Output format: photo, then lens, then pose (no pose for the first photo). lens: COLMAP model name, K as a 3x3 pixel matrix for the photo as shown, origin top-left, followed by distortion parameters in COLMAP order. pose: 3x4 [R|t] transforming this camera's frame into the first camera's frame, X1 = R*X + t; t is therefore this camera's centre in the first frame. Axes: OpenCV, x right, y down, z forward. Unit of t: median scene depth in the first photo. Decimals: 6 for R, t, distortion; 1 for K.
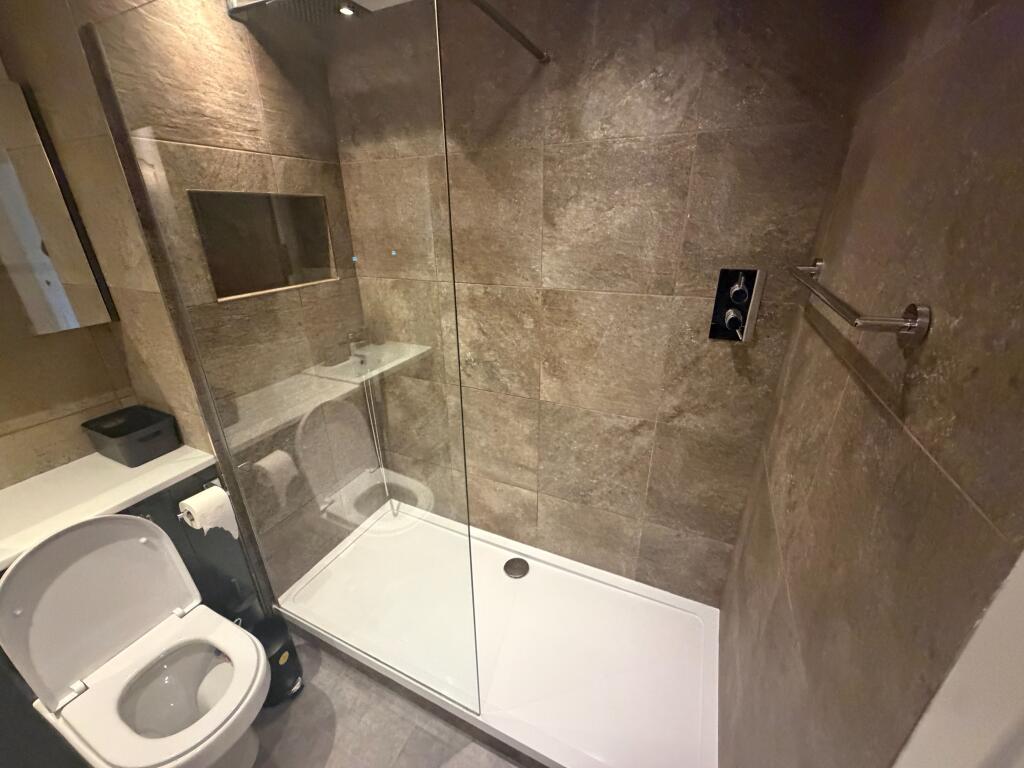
lens RADIAL K [[406.8, 0, 511.3], [0, 406.8, 382.5], [0, 0, 1]] dist [-0.001541, -0.000129]
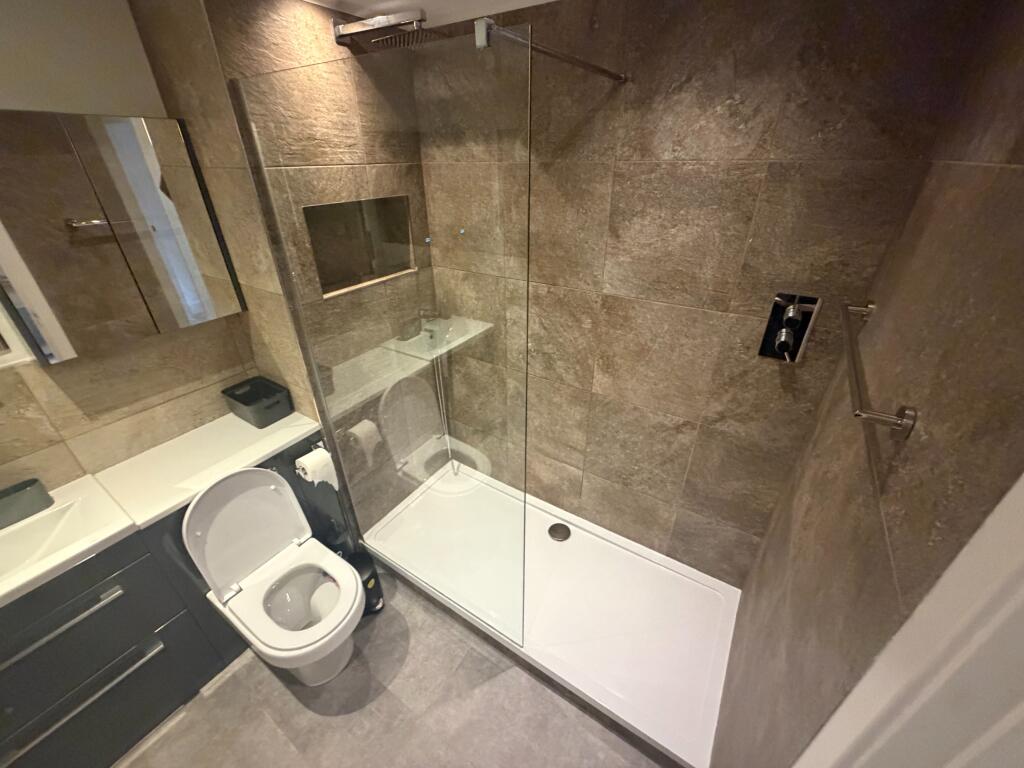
lens RADIAL K [[406.8, 0, 511.9], [0, 406.8, 384.9], [0, 0, 1]] dist [-0.001541, -0.000129]
pose [[0.990479, 0.068794, -0.119239, -0.016891], [-0.053717, 0.990658, 0.125342, -0.124816], [0.126748, -0.117744, 0.984922, -0.127868]]
